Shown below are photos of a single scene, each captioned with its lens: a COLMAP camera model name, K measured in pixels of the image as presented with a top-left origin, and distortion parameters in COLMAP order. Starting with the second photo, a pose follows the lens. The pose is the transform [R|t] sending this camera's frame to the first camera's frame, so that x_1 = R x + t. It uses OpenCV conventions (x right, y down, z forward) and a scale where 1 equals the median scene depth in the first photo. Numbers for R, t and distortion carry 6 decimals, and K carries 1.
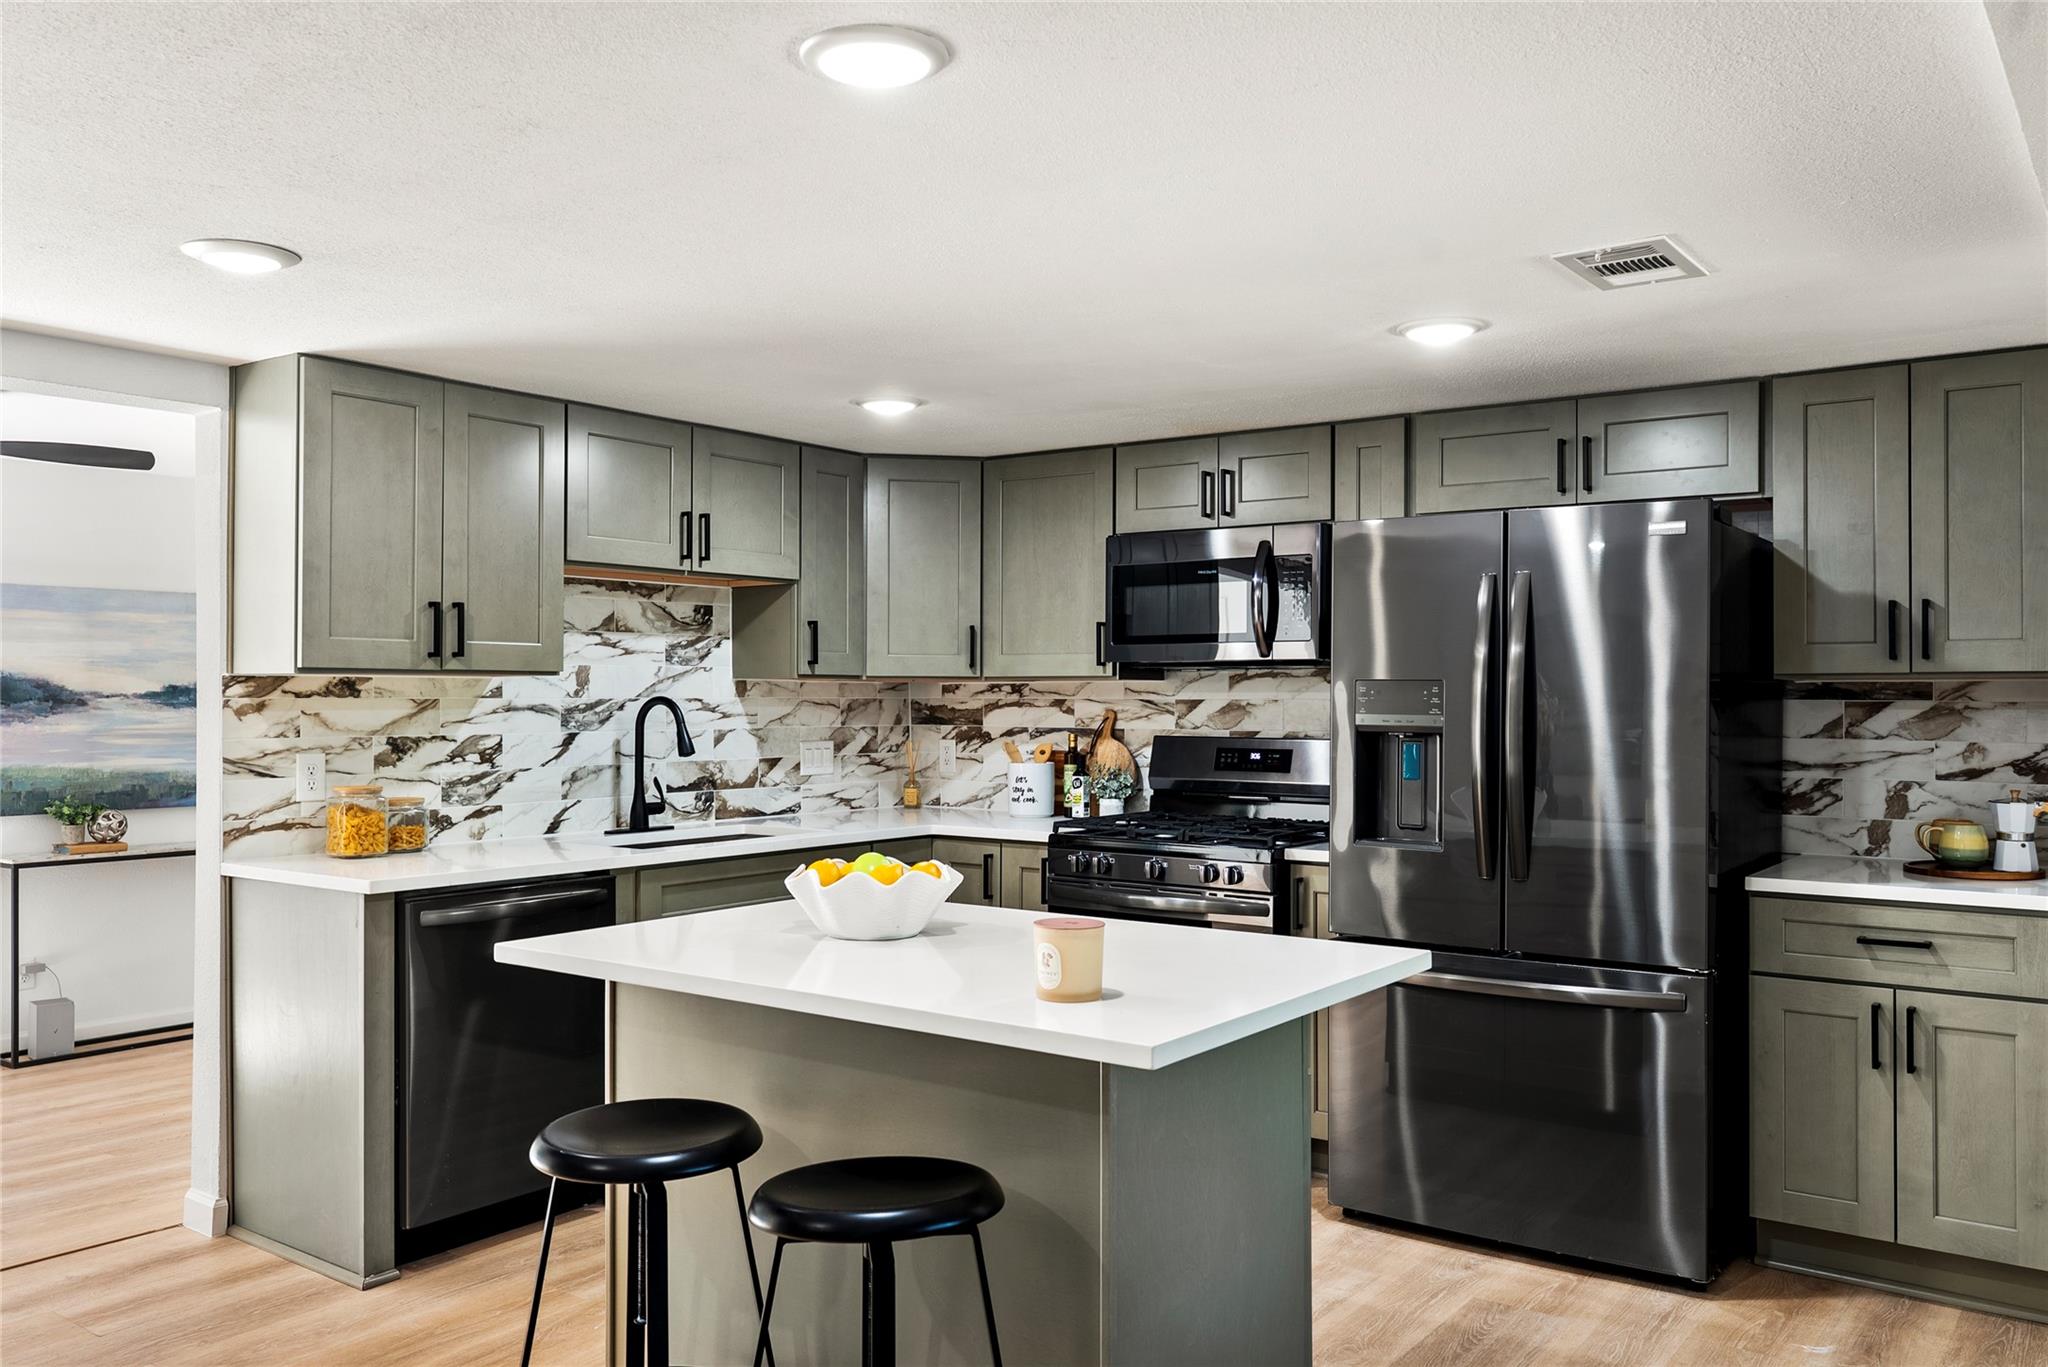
lens RADIAL K [[1602.0, 0, 1017.1], [0, 1602.0, 686.7], [0, 0, 1]] dist [-0.002676, 0.008650]
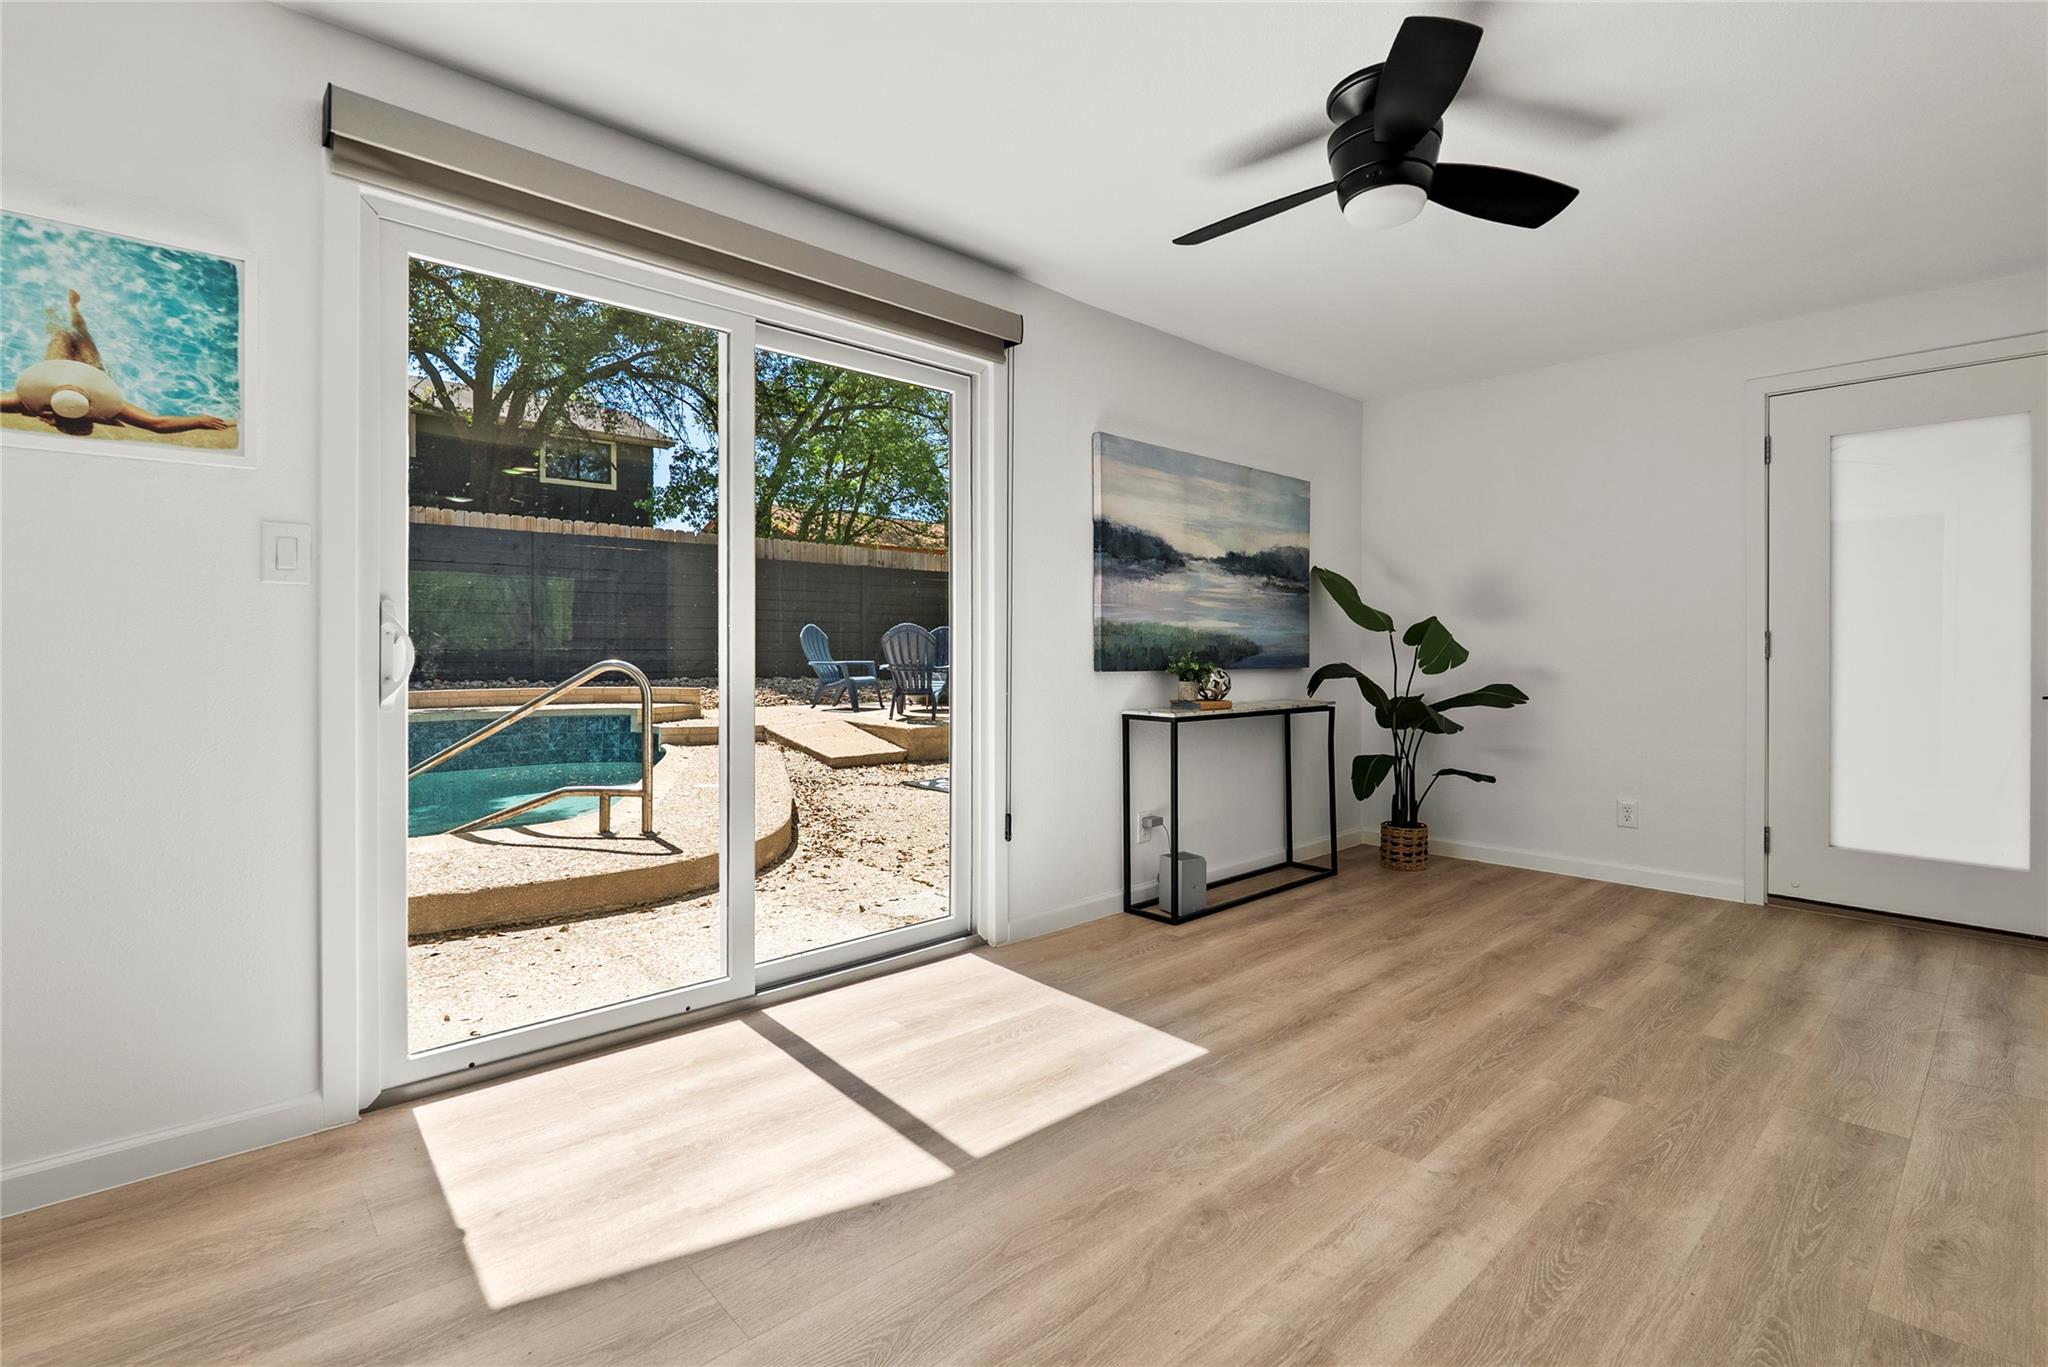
lens RADIAL K [[916.9, 0, 997.0], [0, 916.9, 659.2], [0, 0, 1]] dist [-0.007353, 0.001841]
pose [[0.978638, 0.007438, -0.205458, -0.743666], [-0.003652, 0.999817, 0.018798, 0.077891], [0.205560, -0.017646, 0.978485, 0.515095]]
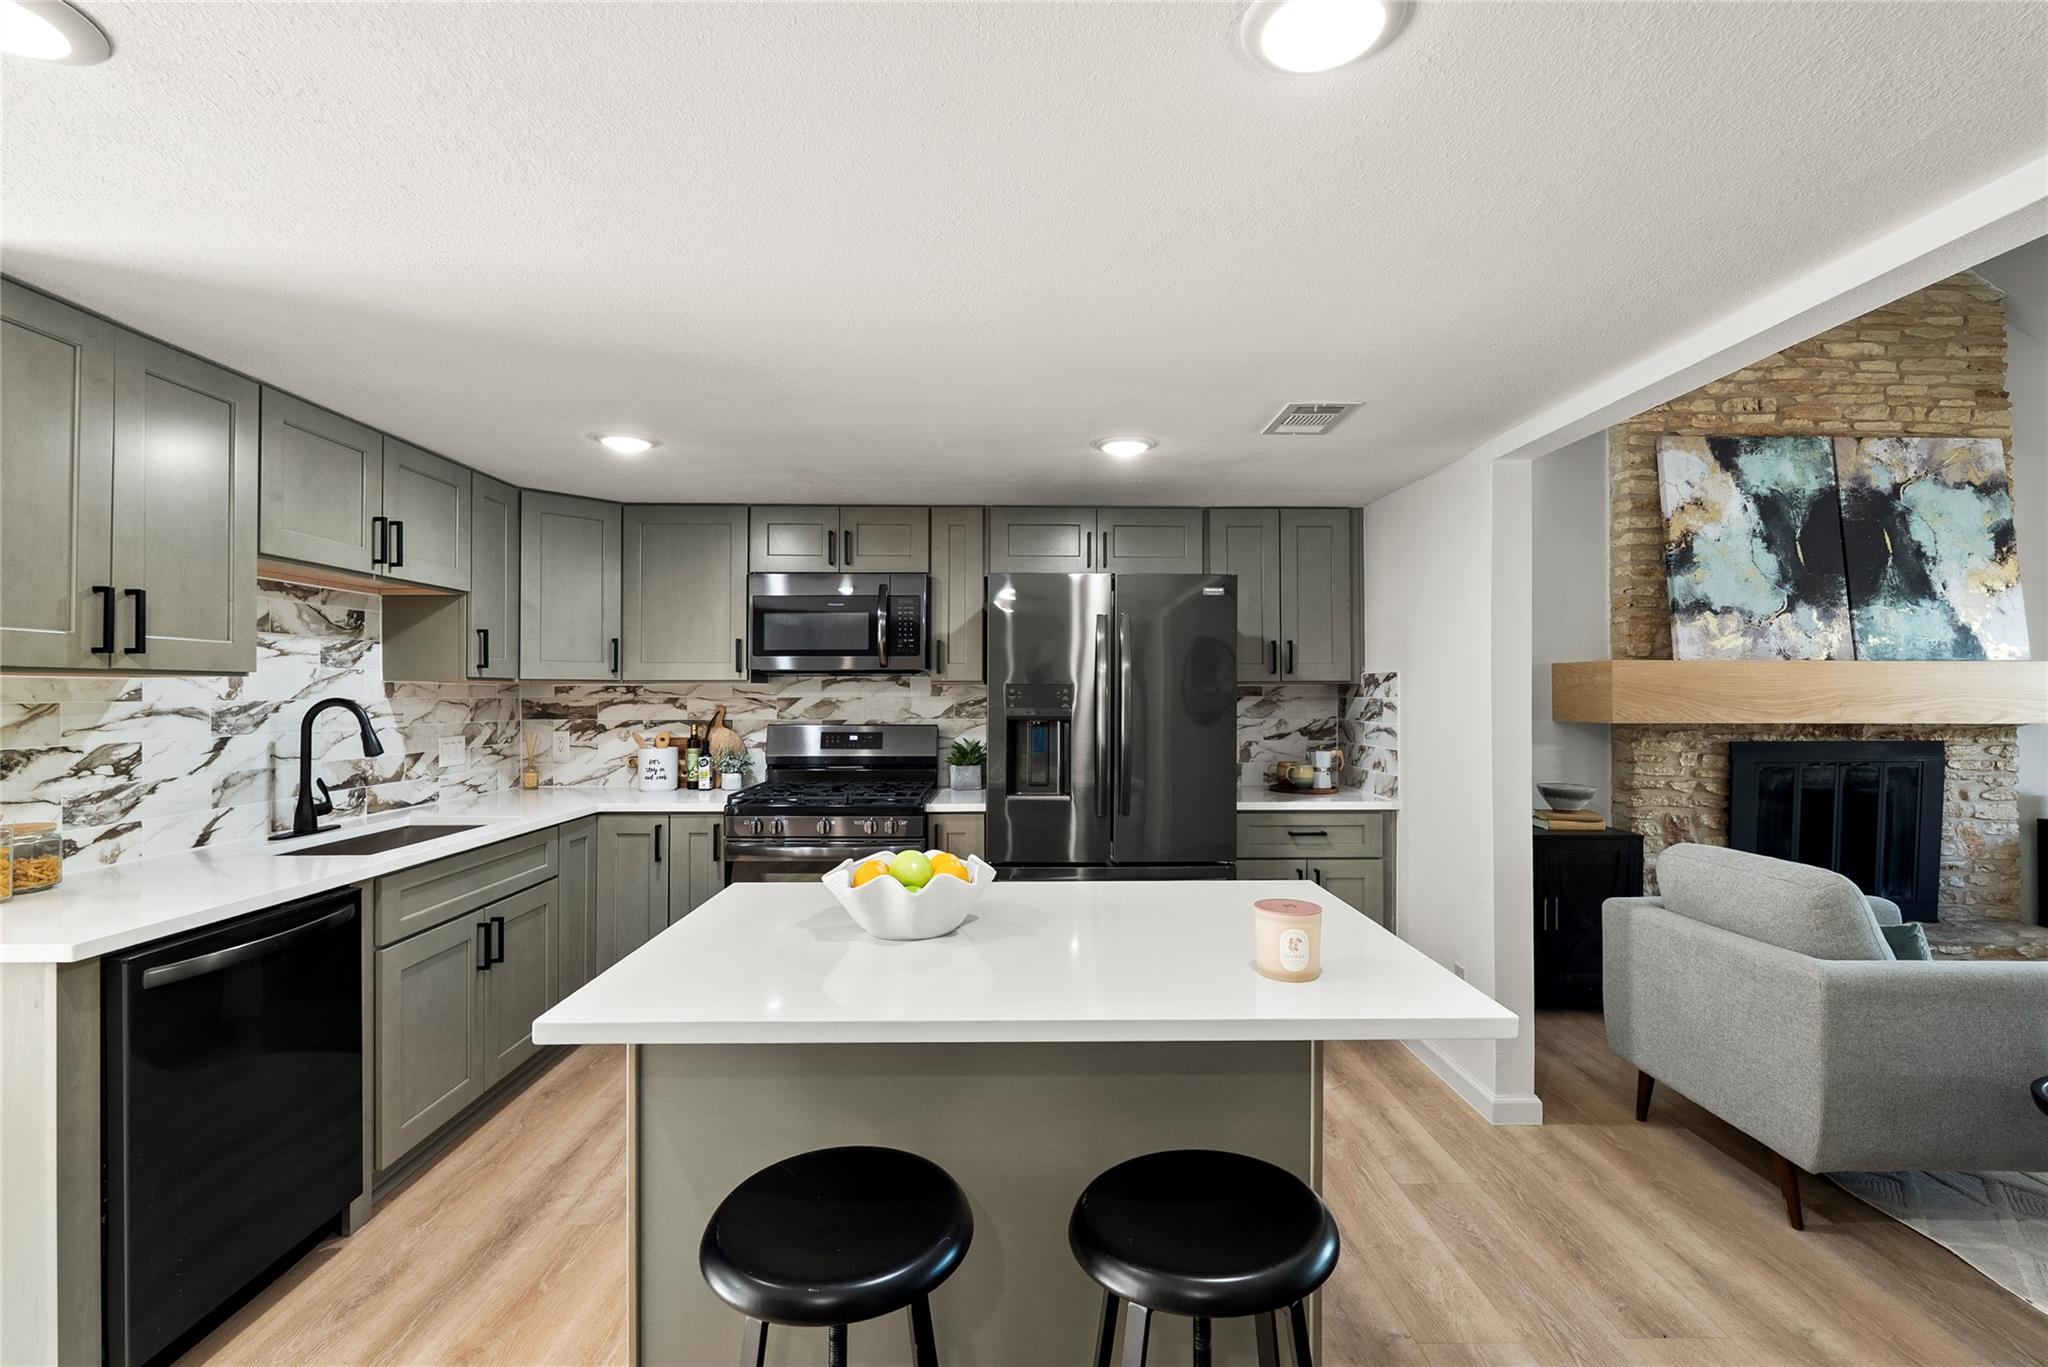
lens RADIAL K [[916.9, 0, 1034.1], [0, 916.9, 684.7], [0, 0, 1]] dist [-0.007353, 0.001841]
pose [[0.792773, 0.002610, 0.609511, -0.214699], [-0.001723, 0.999996, -0.002041, -0.001861], [-0.609514, 0.000568, 0.792775, 0.264210]]
